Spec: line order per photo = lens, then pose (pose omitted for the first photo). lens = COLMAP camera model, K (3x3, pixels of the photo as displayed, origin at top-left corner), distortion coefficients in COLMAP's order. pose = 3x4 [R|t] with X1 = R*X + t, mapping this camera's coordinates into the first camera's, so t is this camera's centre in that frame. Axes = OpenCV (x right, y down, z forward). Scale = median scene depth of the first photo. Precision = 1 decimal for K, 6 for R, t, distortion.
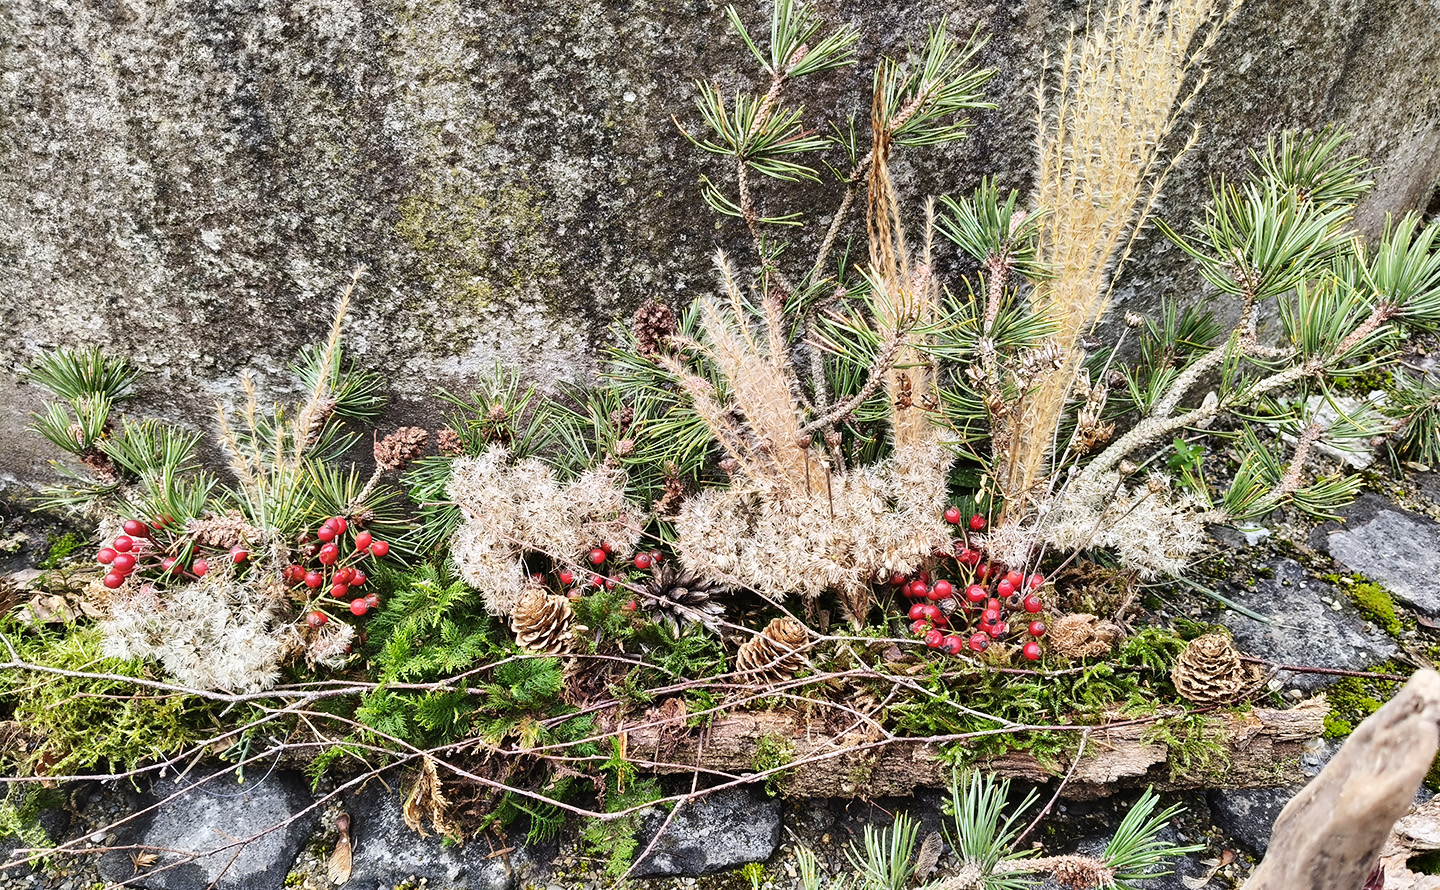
lens RADIAL K [[1038.8, 0, 720.0], [0, 1038.8, 445.0], [0, 0, 1]] dist [-0.001426, -0.001089]
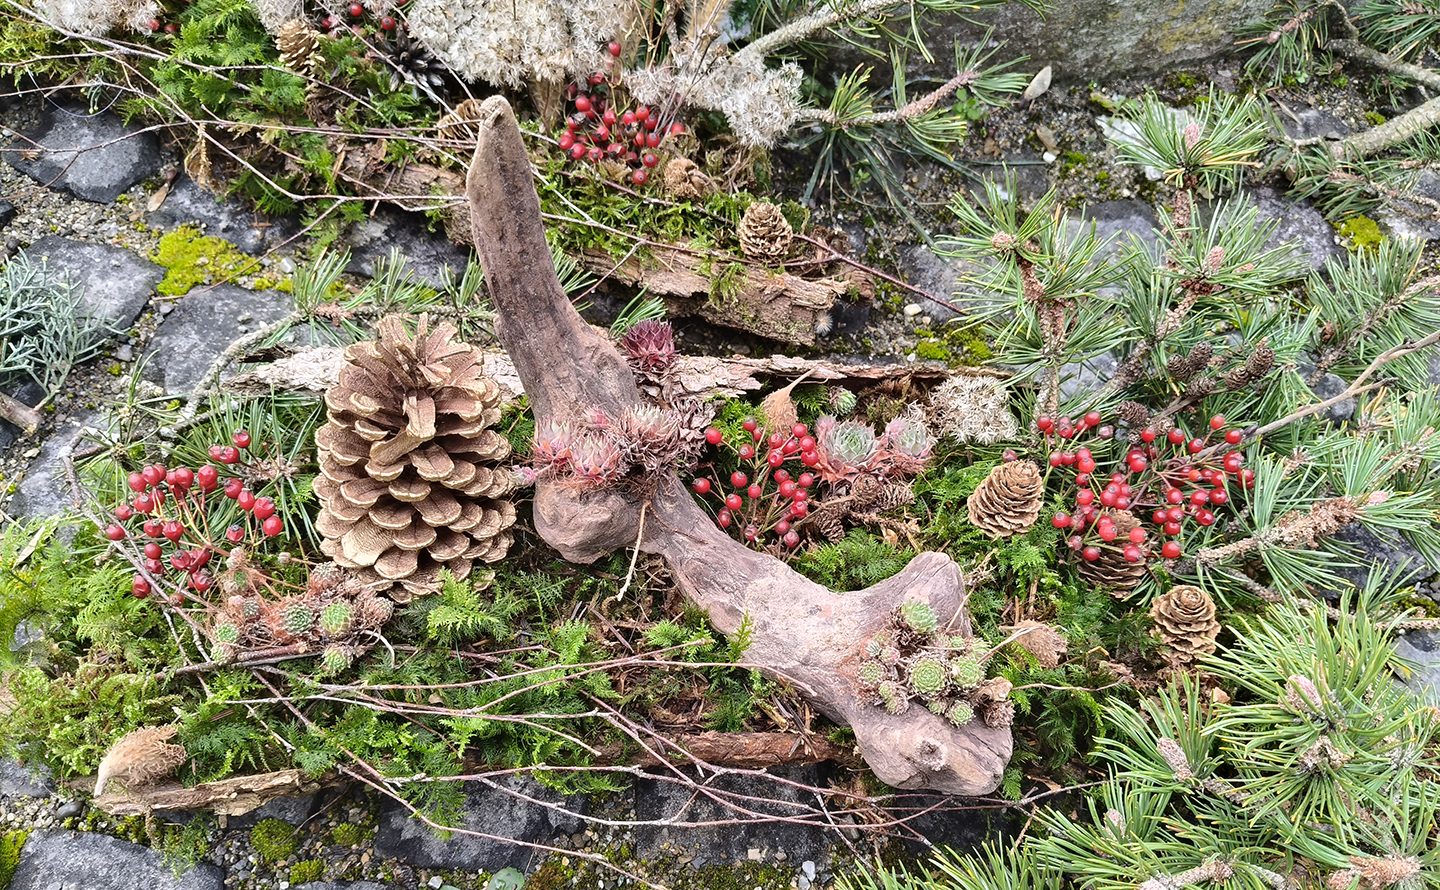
lens RADIAL K [[1038.8, 0, 720.0], [0, 1038.8, 445.0], [0, 0, 1]] dist [-0.001426, -0.001089]
pose [[0.939927, 0.324250, -0.106767, 0.610969], [-0.274968, 0.904453, 0.326124, 0.054720], [0.202312, -0.277175, 0.939278, -0.223987]]
